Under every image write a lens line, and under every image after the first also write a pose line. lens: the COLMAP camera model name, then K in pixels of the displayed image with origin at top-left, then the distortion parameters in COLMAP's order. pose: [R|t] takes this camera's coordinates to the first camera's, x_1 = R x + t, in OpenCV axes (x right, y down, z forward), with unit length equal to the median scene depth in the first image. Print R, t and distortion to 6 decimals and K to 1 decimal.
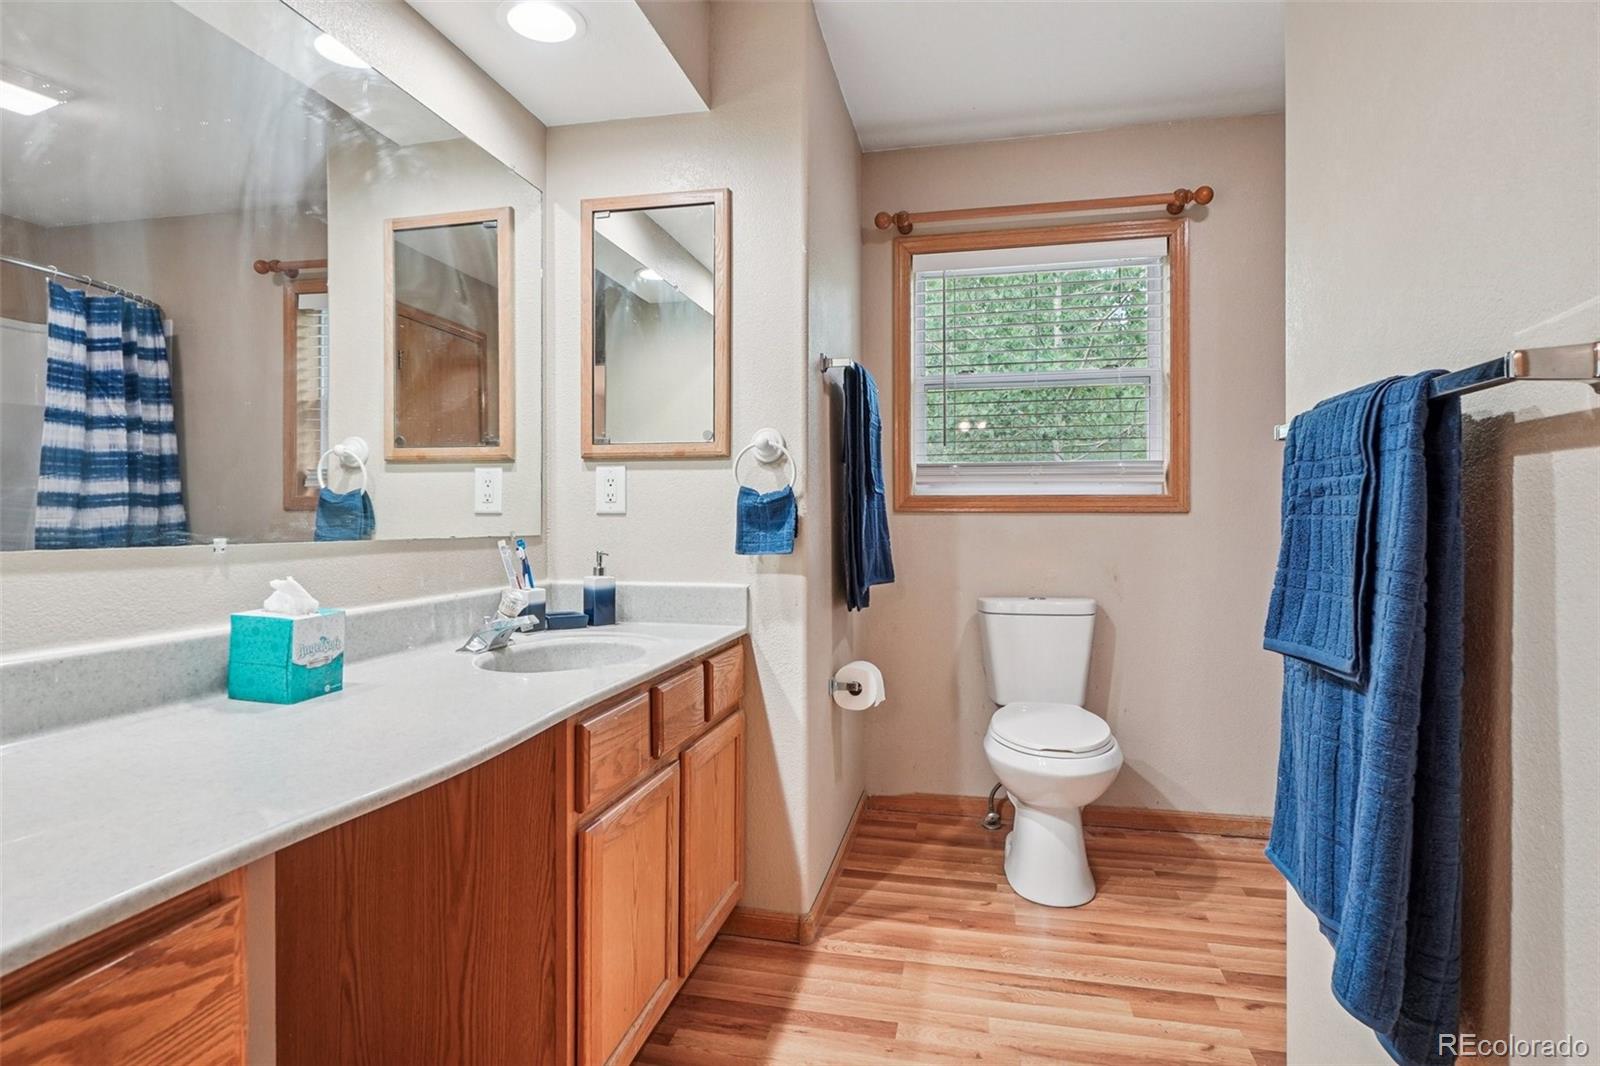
lens RADIAL K [[840.6, 0, 792.9], [0, 840.6, 516.6], [0, 0, 1]] dist [-0.002054, -0.000593]
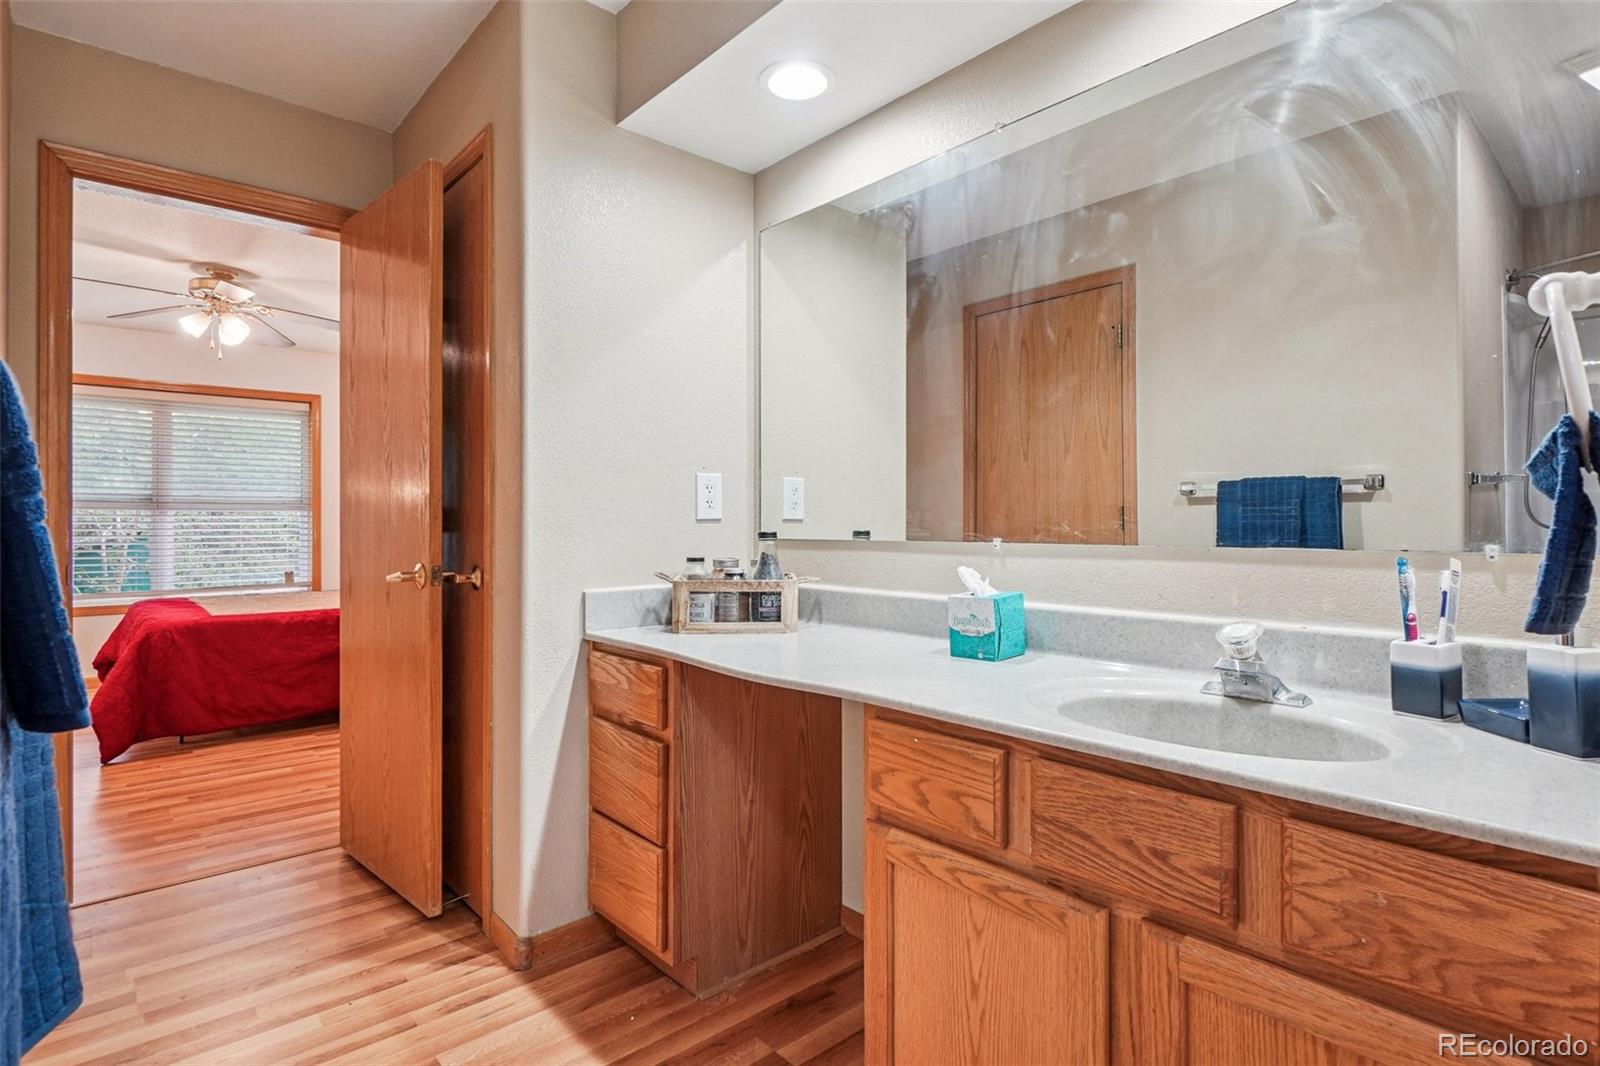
lens RADIAL K [[800.4, 0, 794.0], [0, 800.4, 523.4], [0, 0, 1]] dist [-0.000440, -0.000134]
pose [[-0.575874, -0.001306, -0.817537, 0.627639], [0.005157, 0.999973, -0.005230, 0.005915], [0.817522, -0.007228, -0.575852, 1.496971]]
